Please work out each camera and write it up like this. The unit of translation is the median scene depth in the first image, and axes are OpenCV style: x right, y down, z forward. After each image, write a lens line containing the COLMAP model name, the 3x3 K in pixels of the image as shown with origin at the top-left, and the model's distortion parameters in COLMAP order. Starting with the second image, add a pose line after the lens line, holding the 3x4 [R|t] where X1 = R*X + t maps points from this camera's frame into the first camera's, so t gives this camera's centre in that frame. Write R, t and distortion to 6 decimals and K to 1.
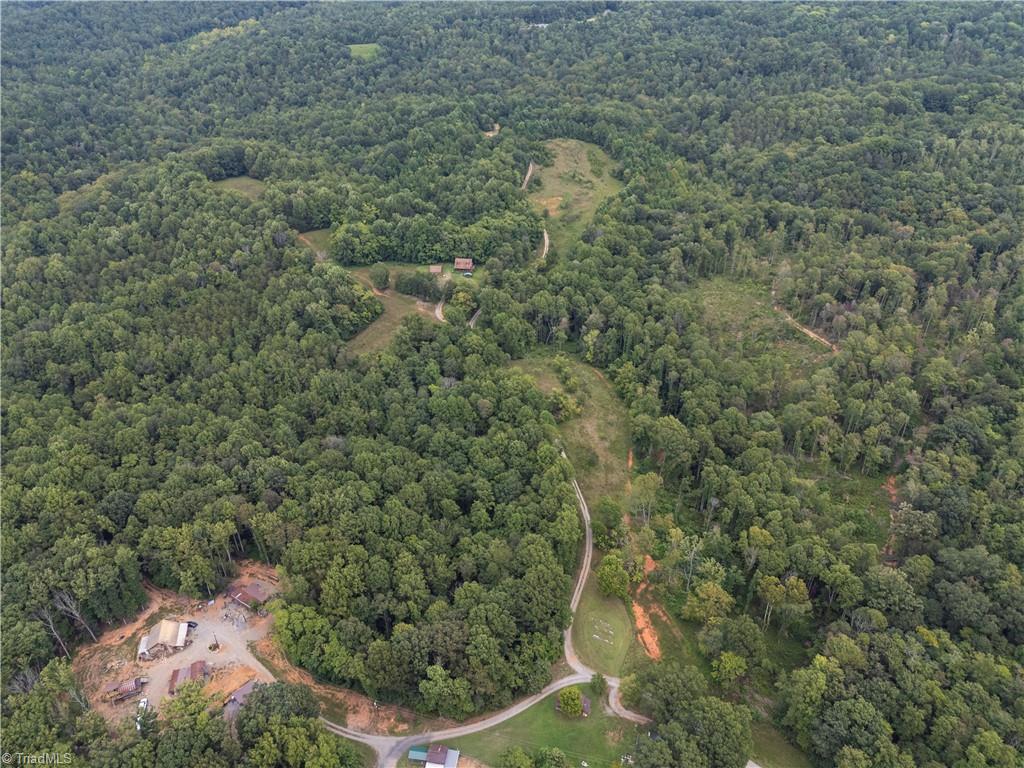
lens RADIAL K [[747.8, 0, 512.0], [0, 747.8, 384.0], [0, 0, 1]] dist [0.086337, -0.063322]
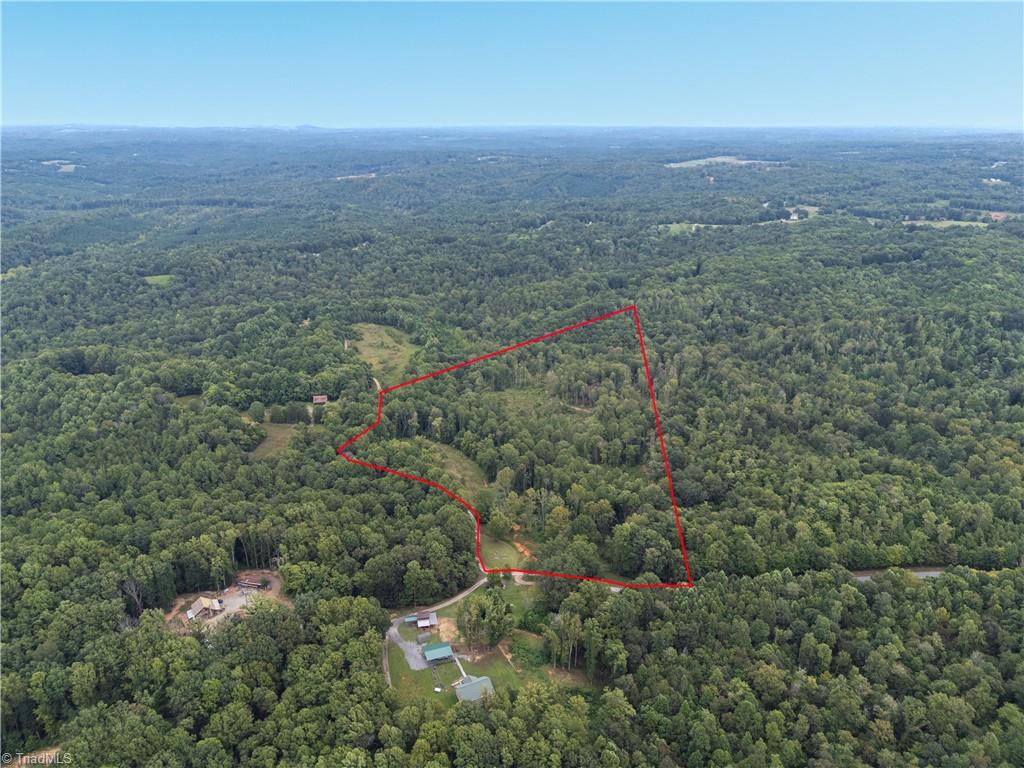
lens RADIAL K [[747.8, 0, 512.0], [0, 747.8, 384.0], [0, 0, 1]] dist [0.086337, -0.063322]
pose [[0.941074, -0.106530, 0.320983, -0.124039], [0.193794, 0.947684, -0.253652, 0.153082], [-0.277169, 0.300910, 0.912486, -0.206984]]
